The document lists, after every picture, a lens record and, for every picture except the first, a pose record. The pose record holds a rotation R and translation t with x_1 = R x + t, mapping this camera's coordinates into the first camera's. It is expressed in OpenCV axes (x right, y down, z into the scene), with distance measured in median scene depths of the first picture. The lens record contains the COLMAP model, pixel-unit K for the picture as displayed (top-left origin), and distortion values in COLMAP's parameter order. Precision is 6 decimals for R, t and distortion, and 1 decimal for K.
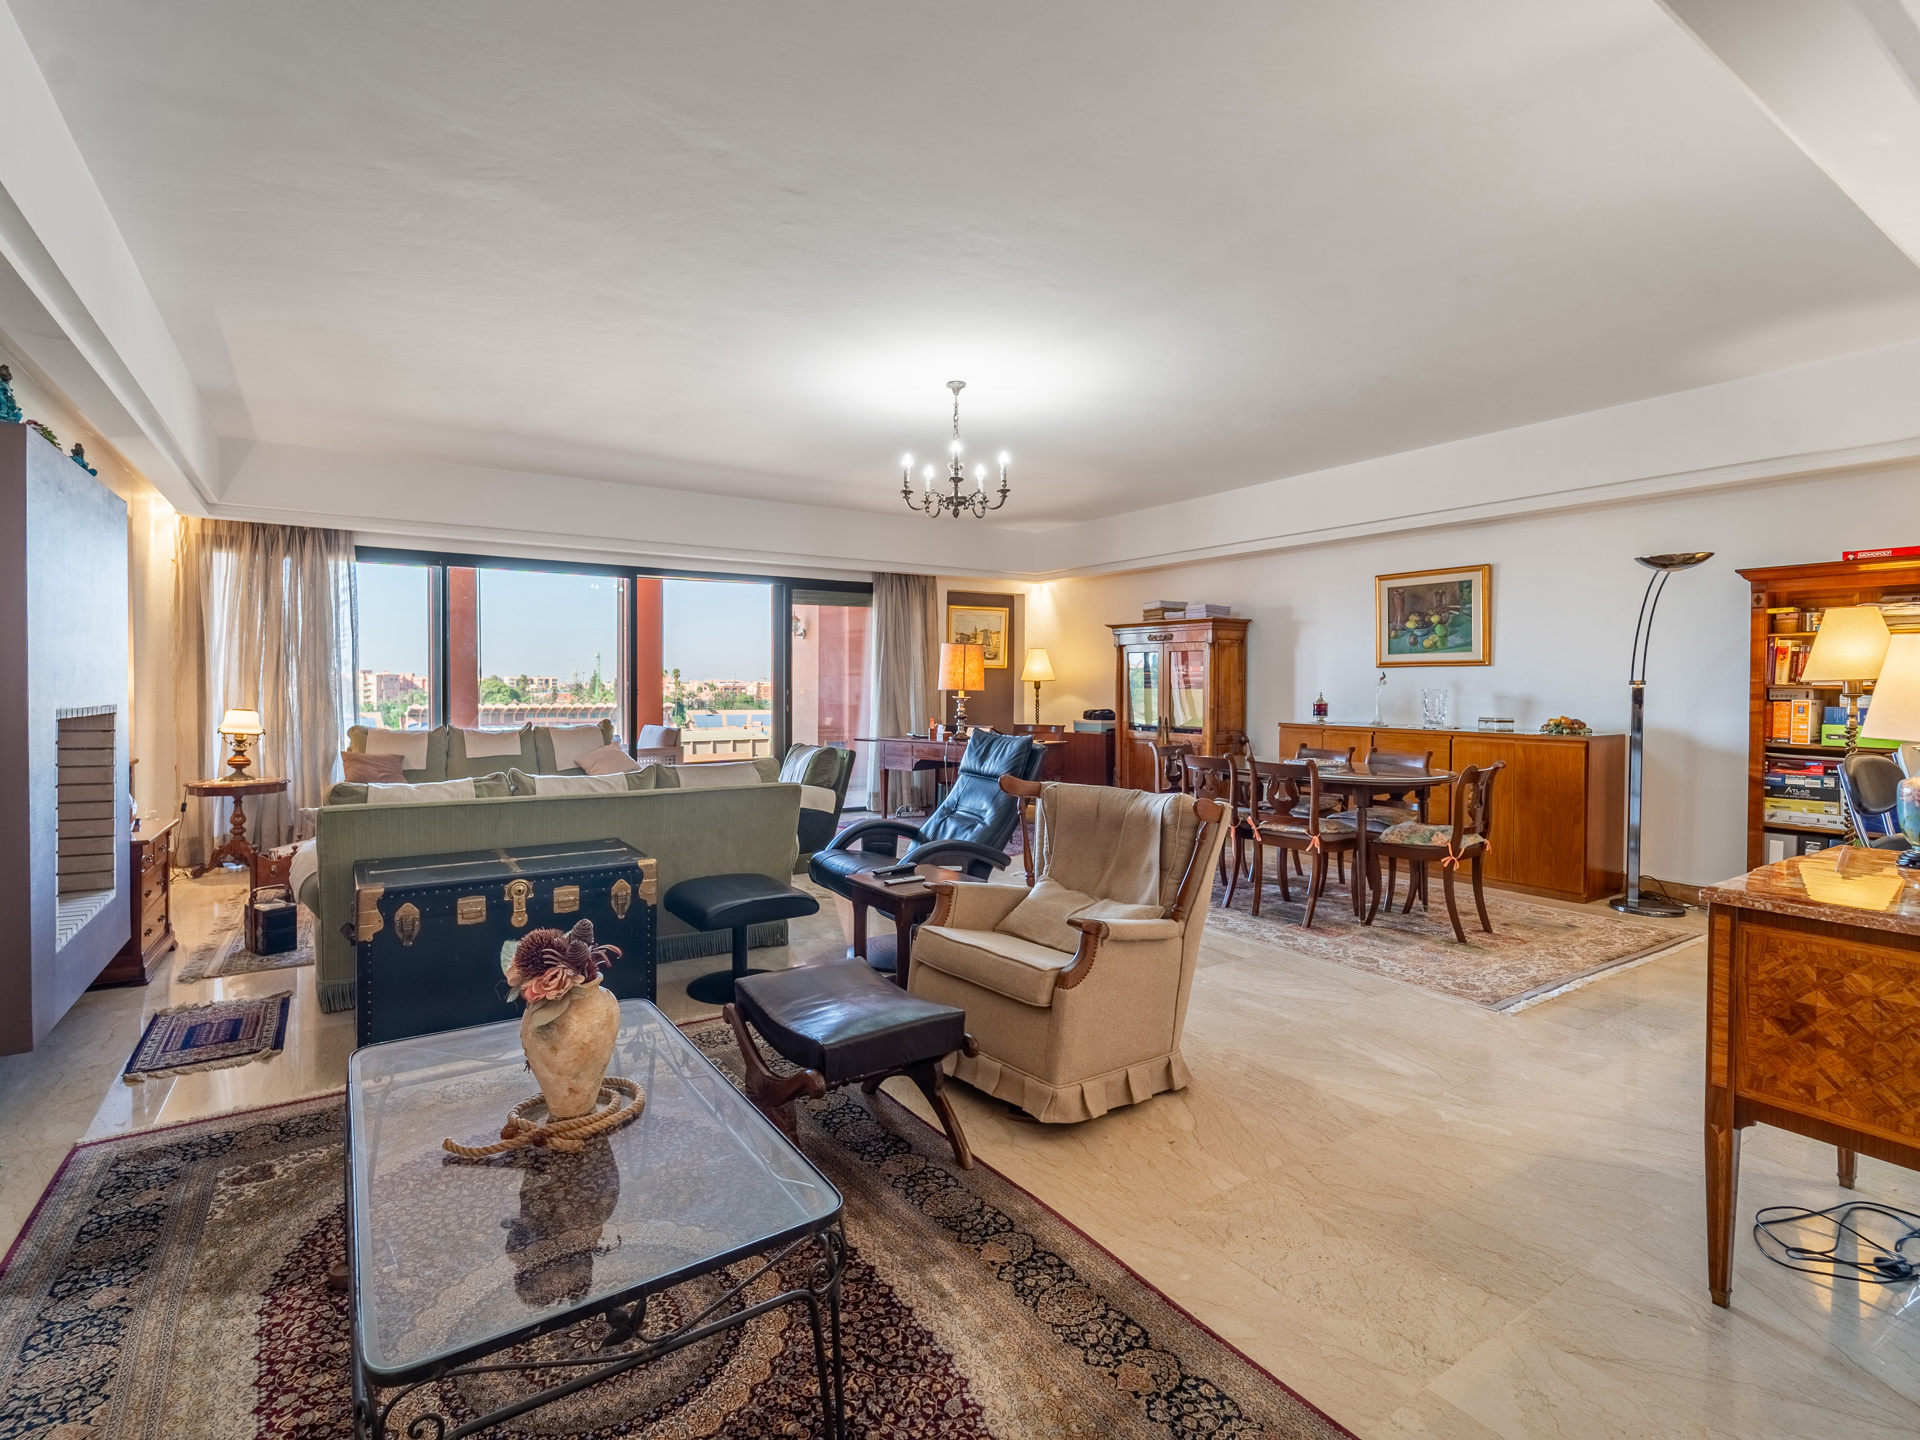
lens RADIAL K [[900.3, 0, 934.9], [0, 900.3, 696.3], [0, 0, 1]] dist [0.008976, 0.000196]
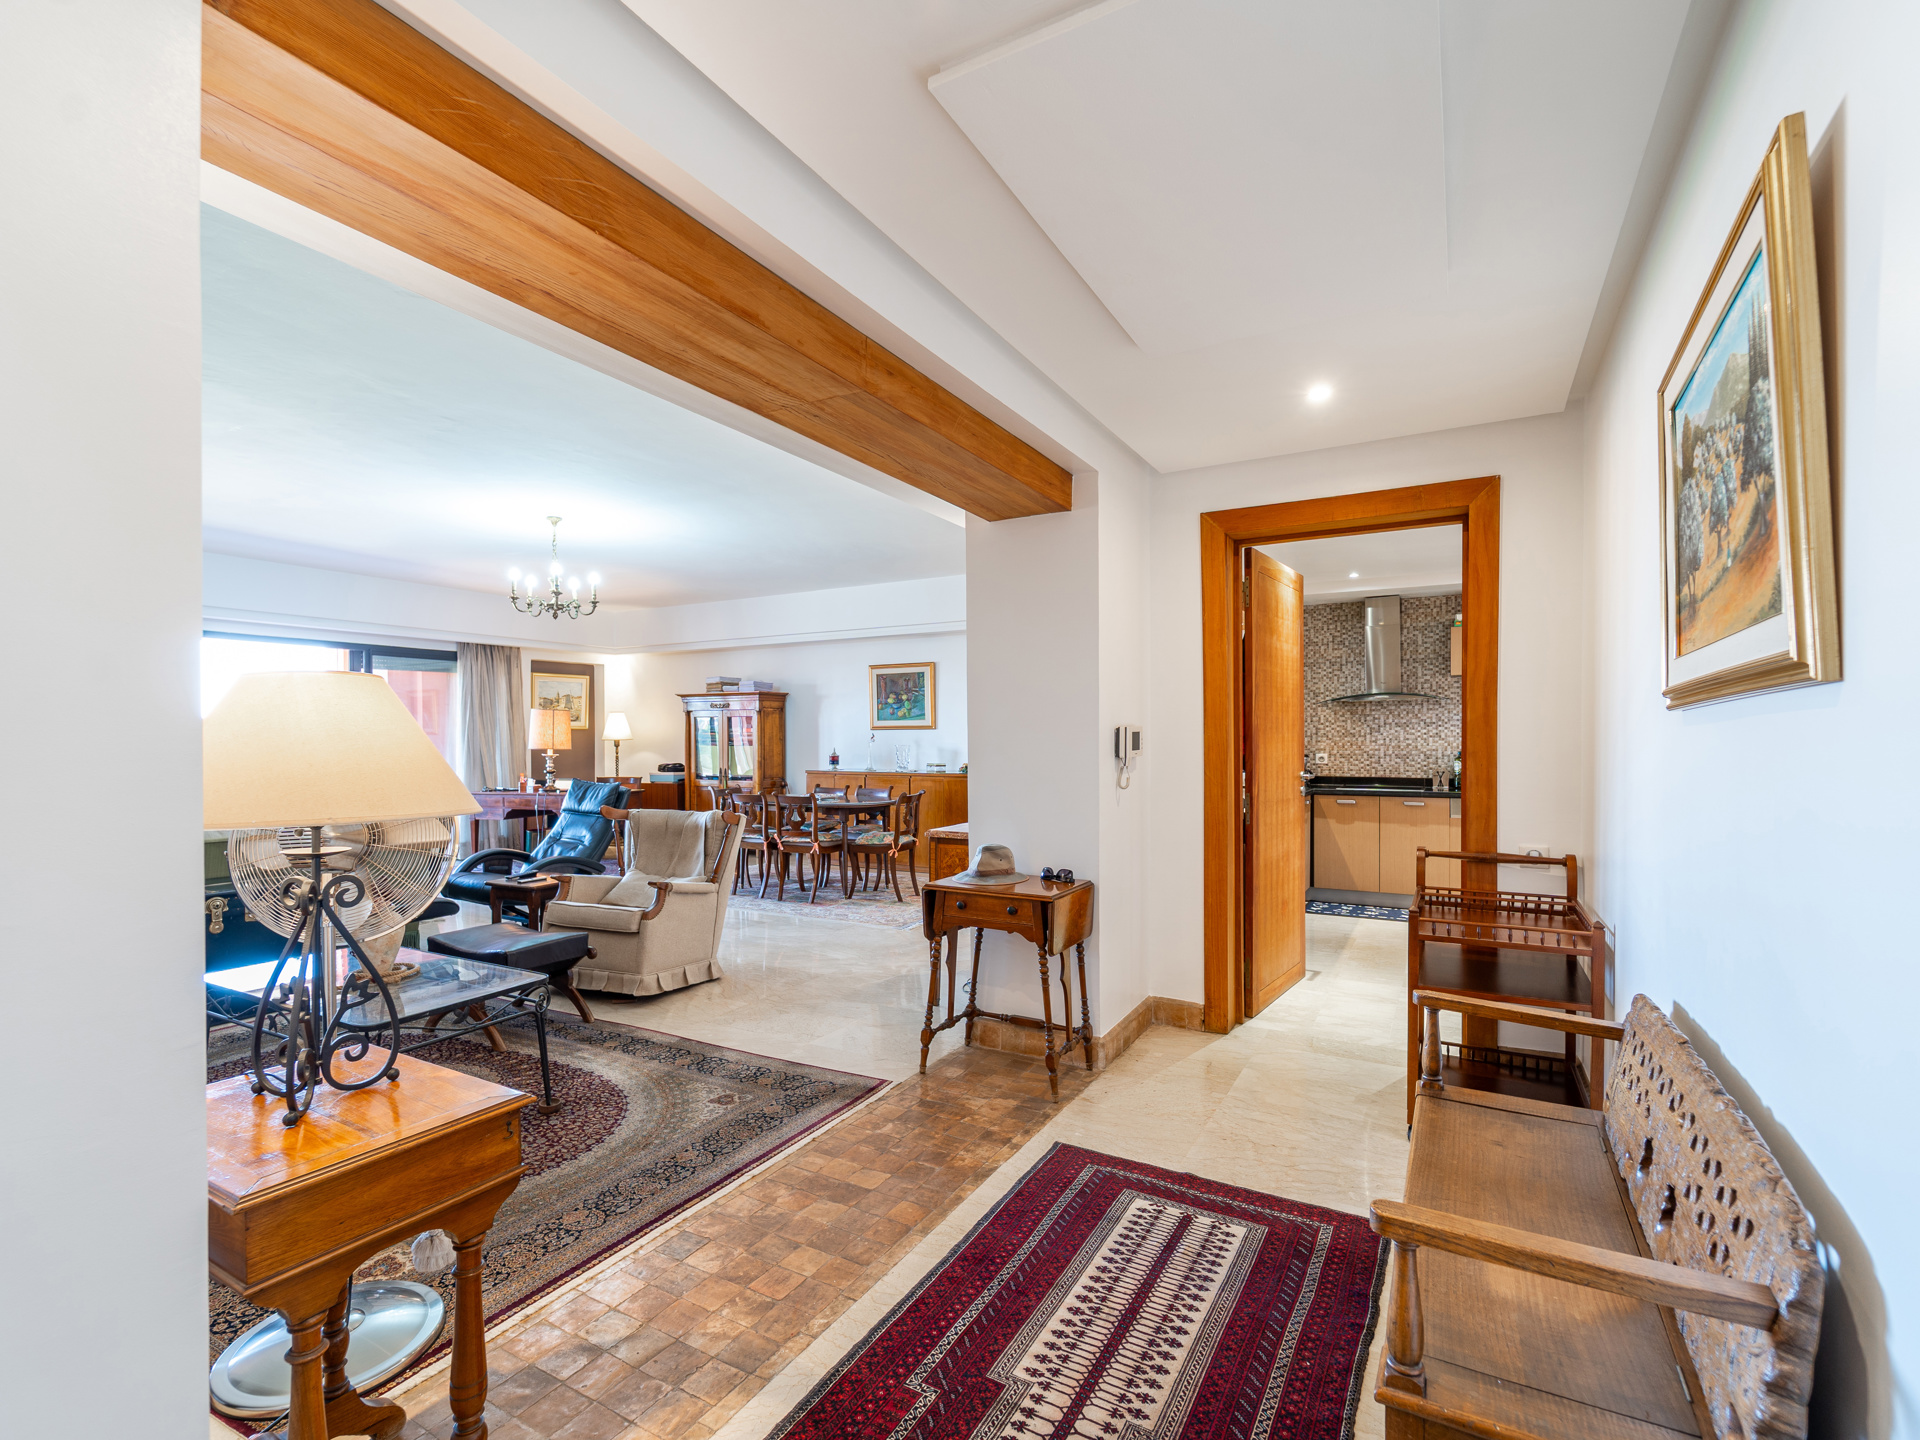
lens RADIAL K [[900.3, 0, 941.9], [0, 900.3, 749.7], [0, 0, 1]] dist [0.008976, 0.000196]
pose [[0.892657, -0.011224, 0.450598, -0.055516], [0.011973, 0.999928, 0.001188, -0.001310], [-0.450578, 0.004334, 0.892726, -0.351342]]
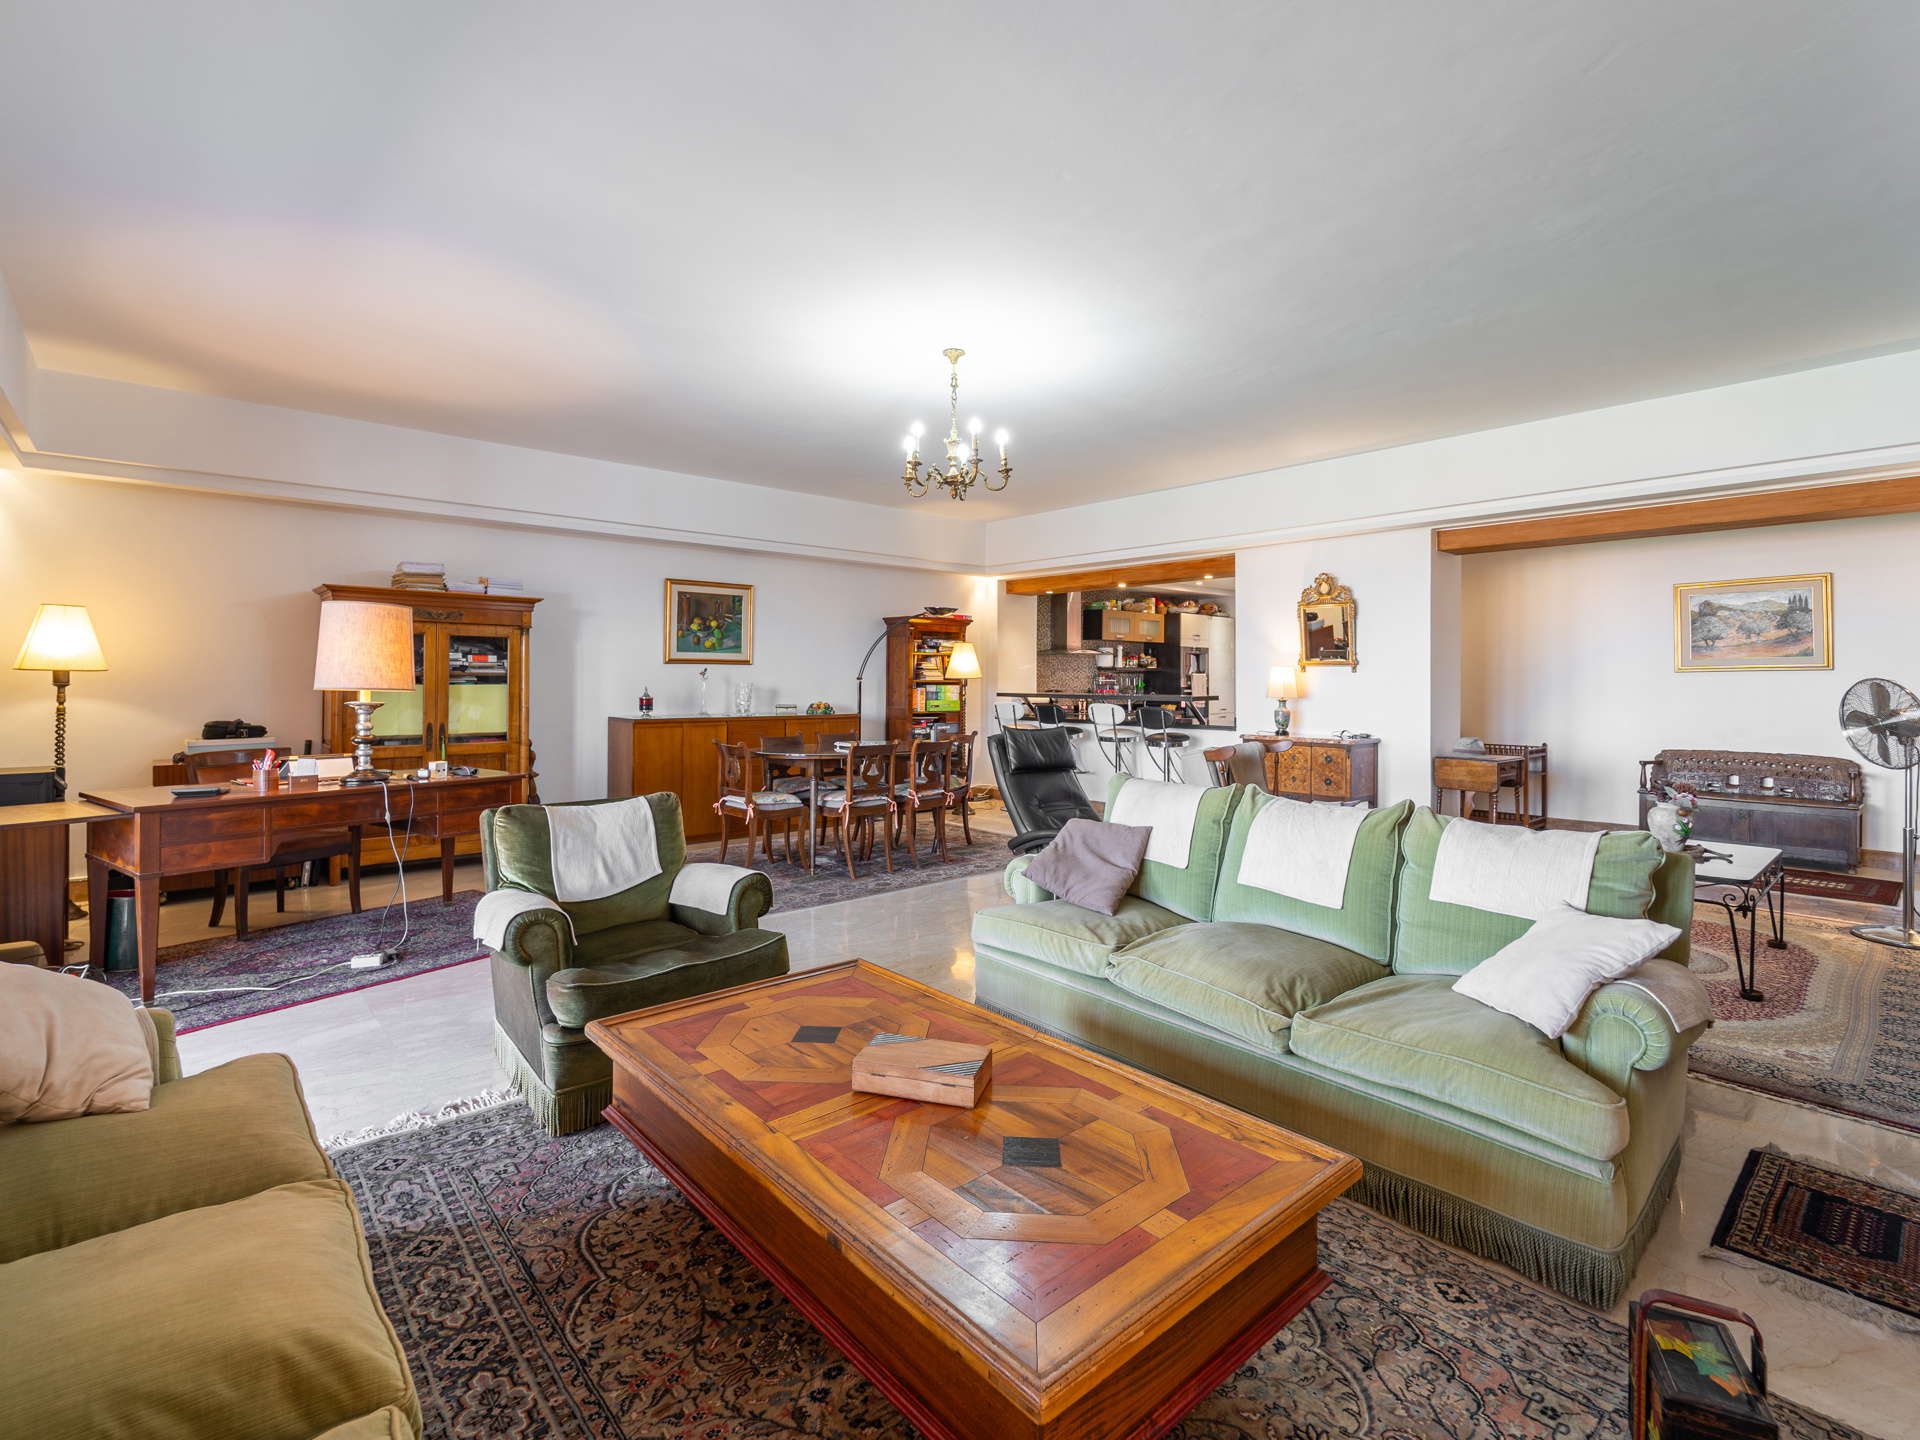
lens RADIAL K [[900.3, 0, 955.5], [0, 900.3, 702.3], [0, 0, 1]] dist [0.008976, 0.000196]
pose [[-0.153821, -0.027017, 0.987729, -0.698530], [0.008014, 0.999559, 0.028589, -0.014619], [-0.988066, 0.012313, -0.153537, 0.908789]]
